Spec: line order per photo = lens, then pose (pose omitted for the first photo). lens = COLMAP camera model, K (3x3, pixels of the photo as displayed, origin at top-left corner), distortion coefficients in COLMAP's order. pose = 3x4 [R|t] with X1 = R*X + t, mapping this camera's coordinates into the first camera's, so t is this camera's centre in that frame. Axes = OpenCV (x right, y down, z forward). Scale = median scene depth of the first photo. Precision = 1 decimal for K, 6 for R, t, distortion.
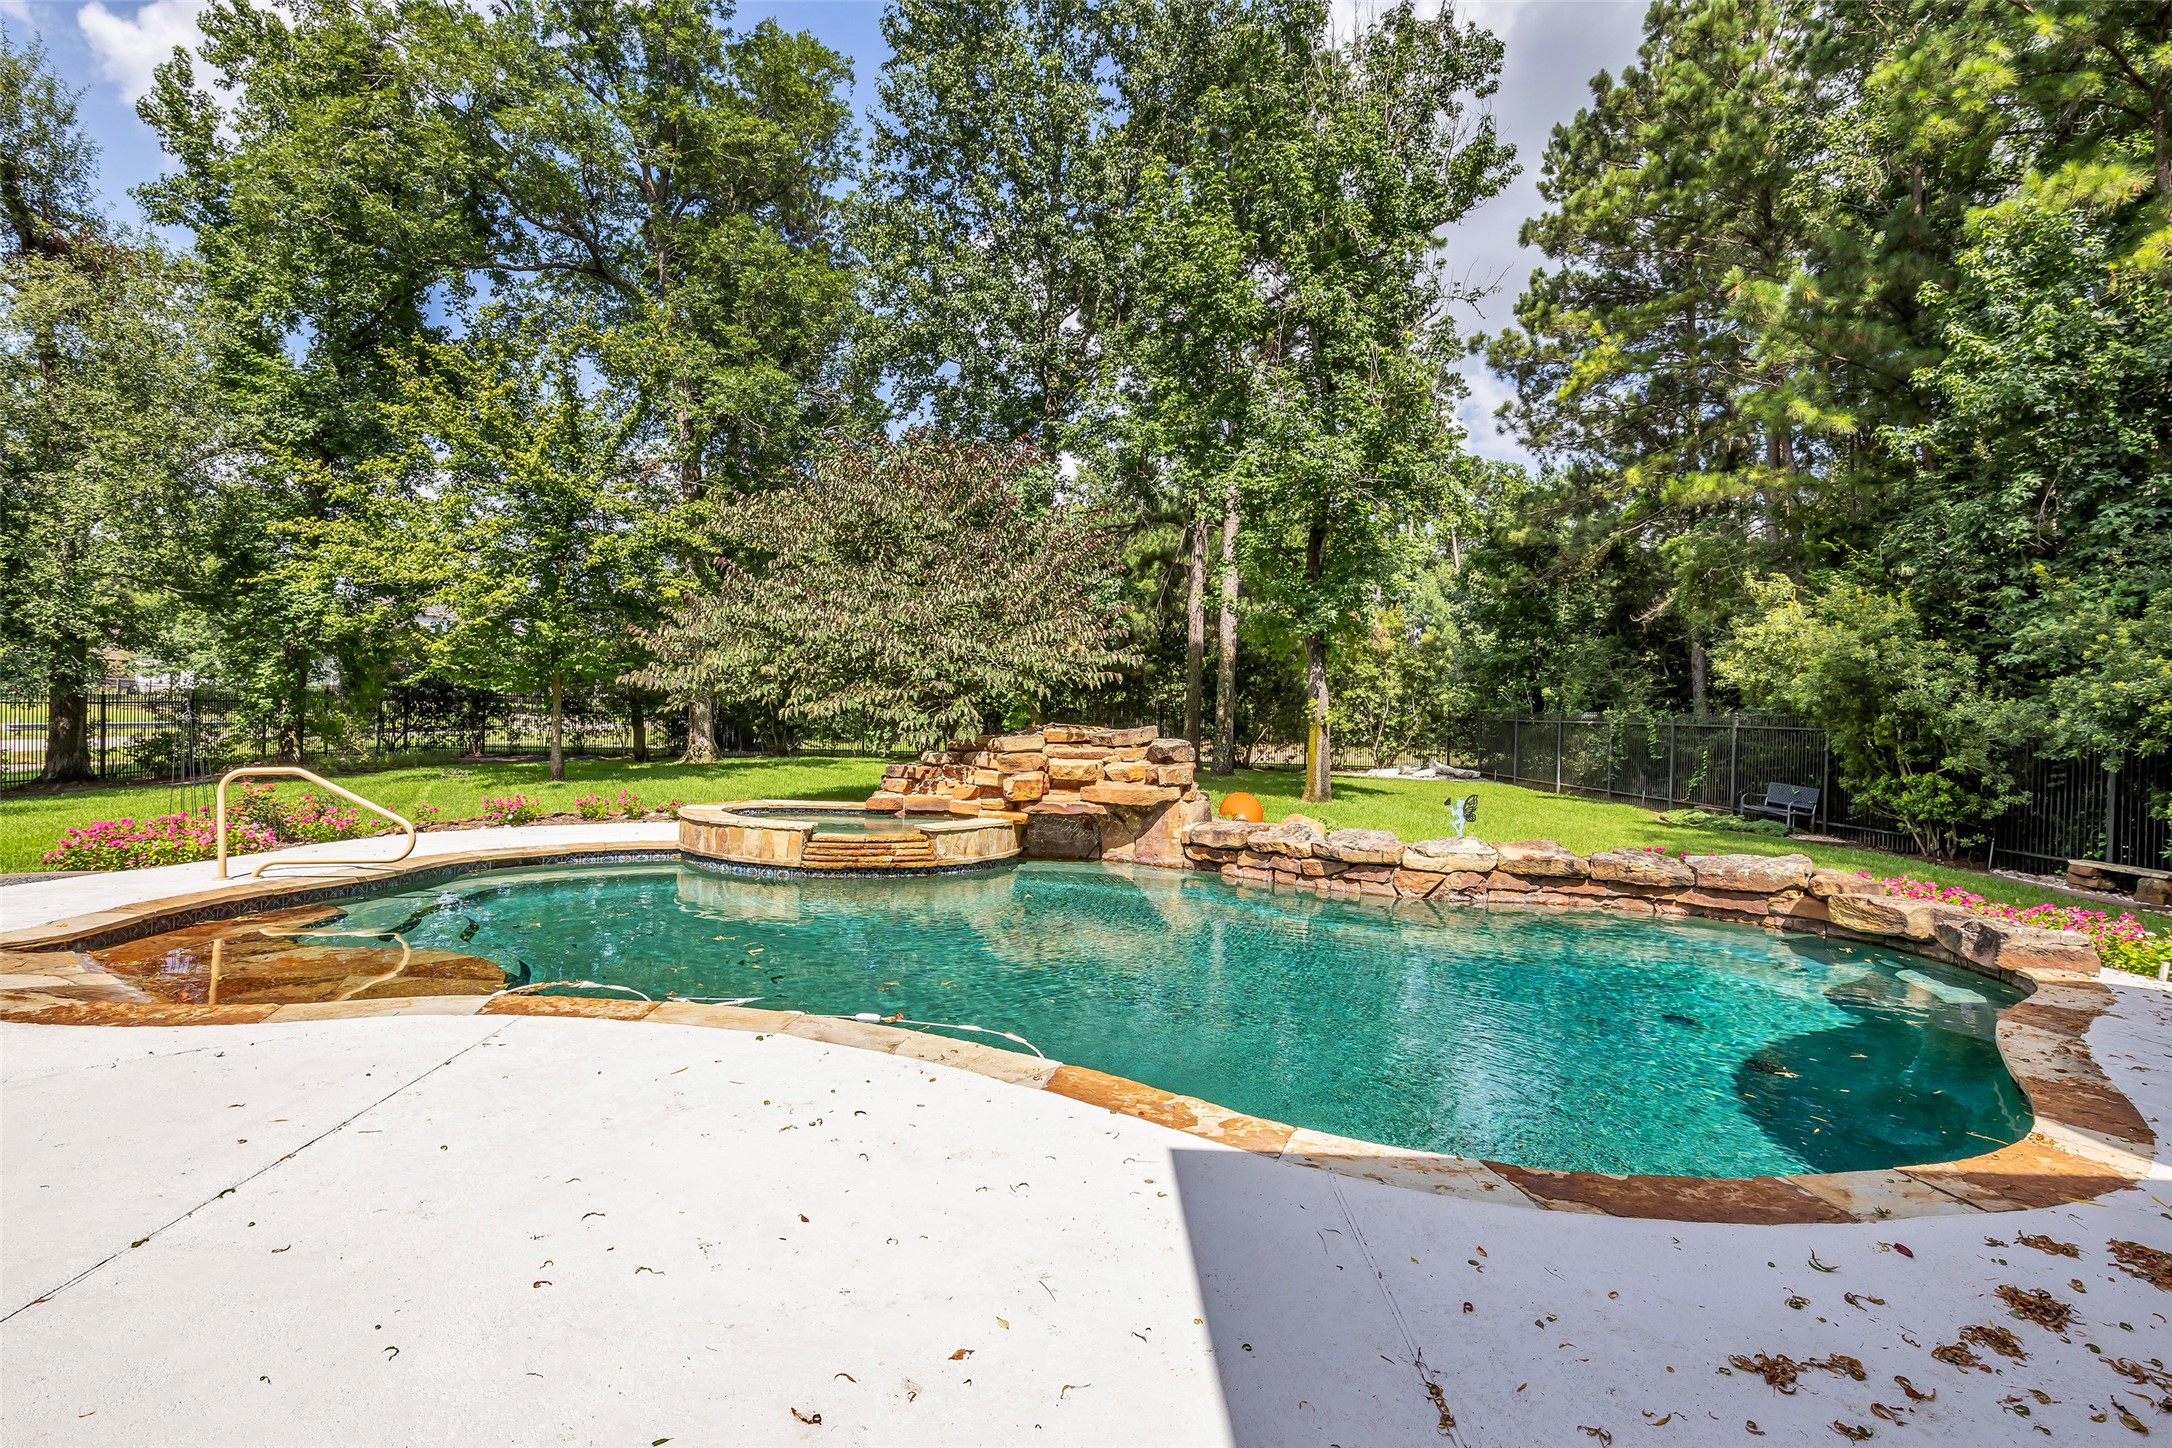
lens RADIAL K [[1005.7, 0, 1088.1], [0, 1005.7, 713.5], [0, 0, 1]] dist [-0.005100, 0.002418]
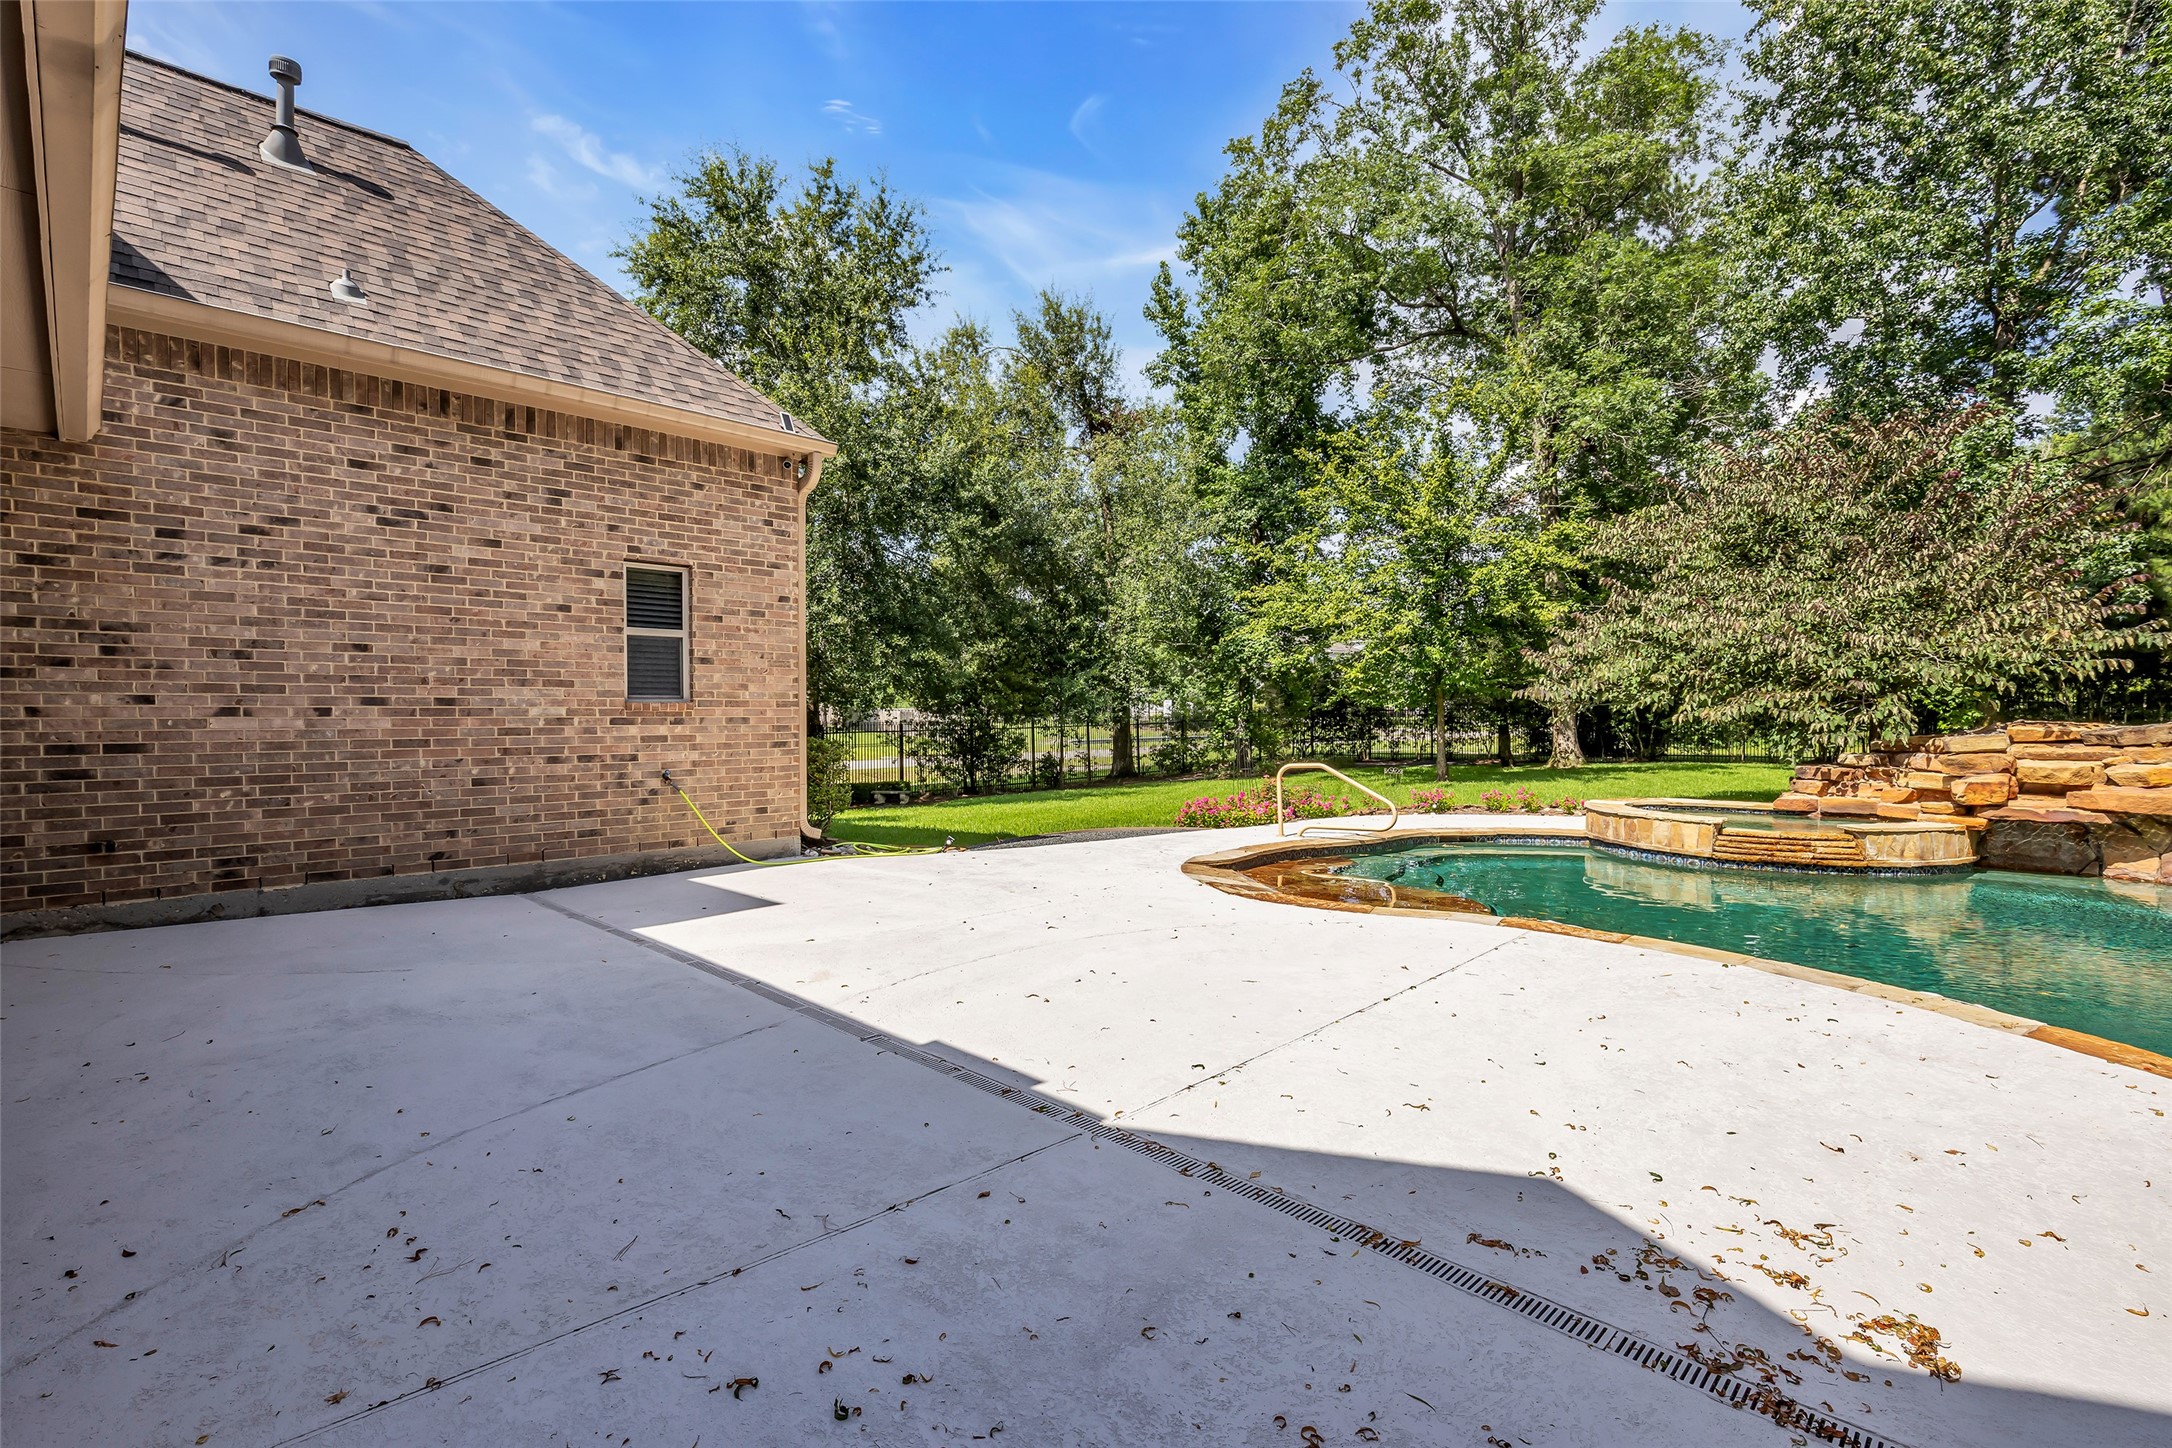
lens RADIAL K [[1005.7, 0, 1085.6], [0, 1005.7, 729.1], [0, 0, 1]] dist [-0.005100, 0.002418]
pose [[0.708369, -0.020308, -0.705550, 0.002666], [0.024453, 0.999692, -0.004223, 0.000561], [0.705419, -0.014261, 0.708647, -0.126663]]
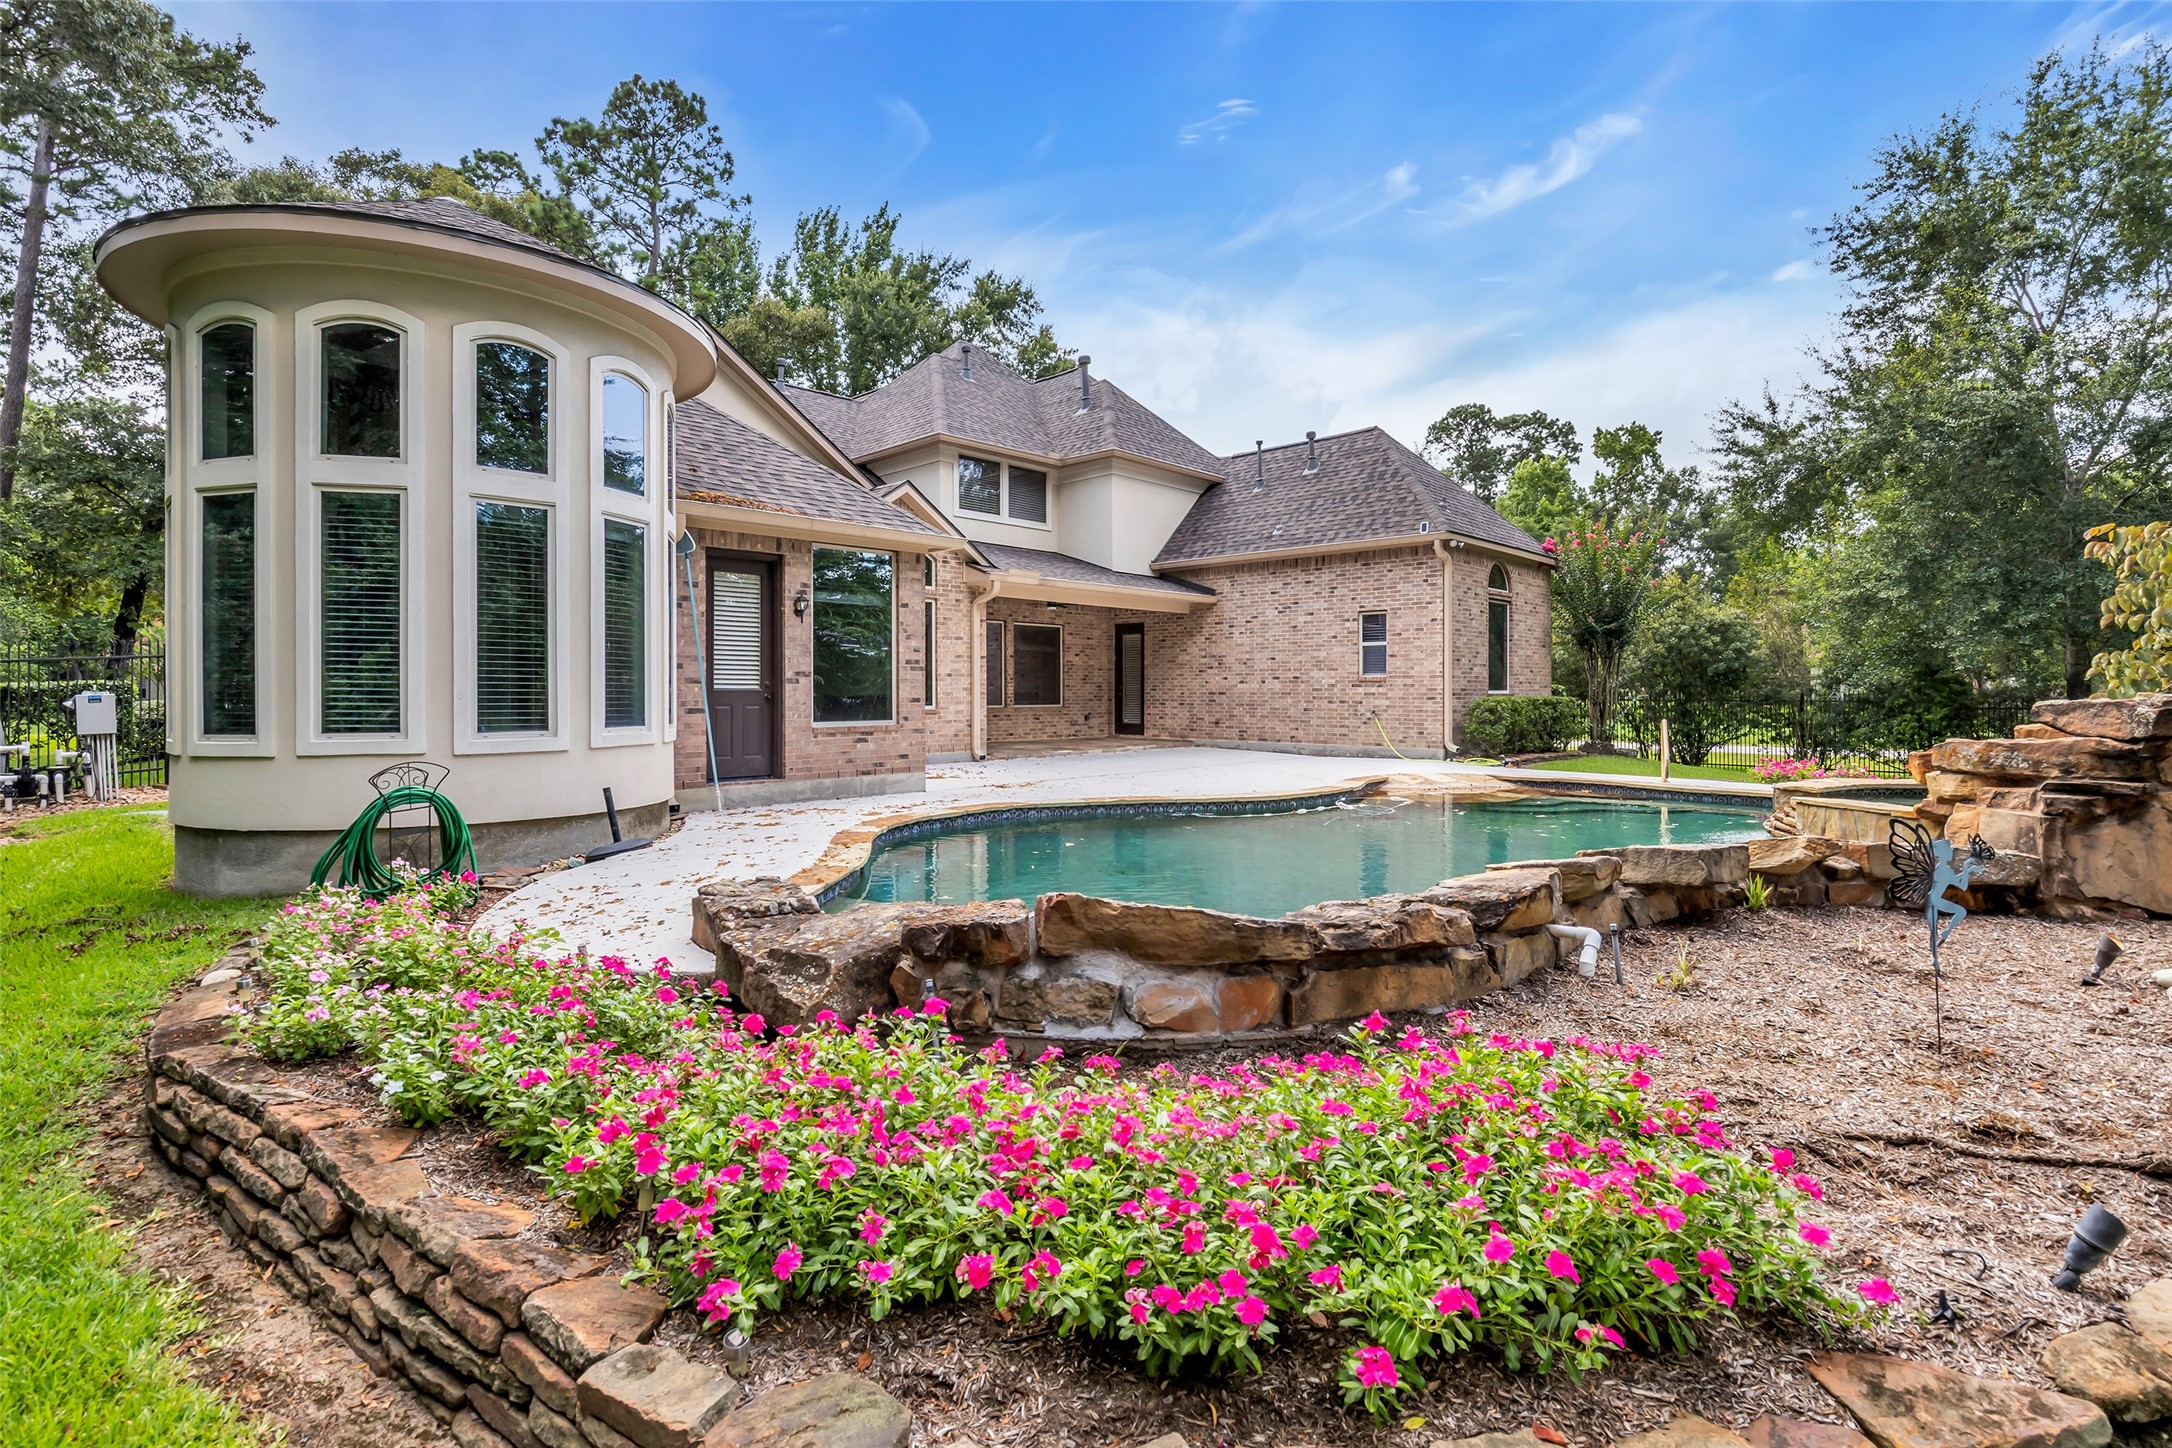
lens RADIAL K [[1005.7, 0, 1106.2], [0, 1005.7, 704.2], [0, 0, 1]] dist [-0.005100, 0.002418]
pose [[-0.686857, -0.026368, -0.726314, 0.496791], [-0.022728, 0.999632, -0.014797, 0.033220], [0.726437, 0.006344, -0.687203, 0.659714]]
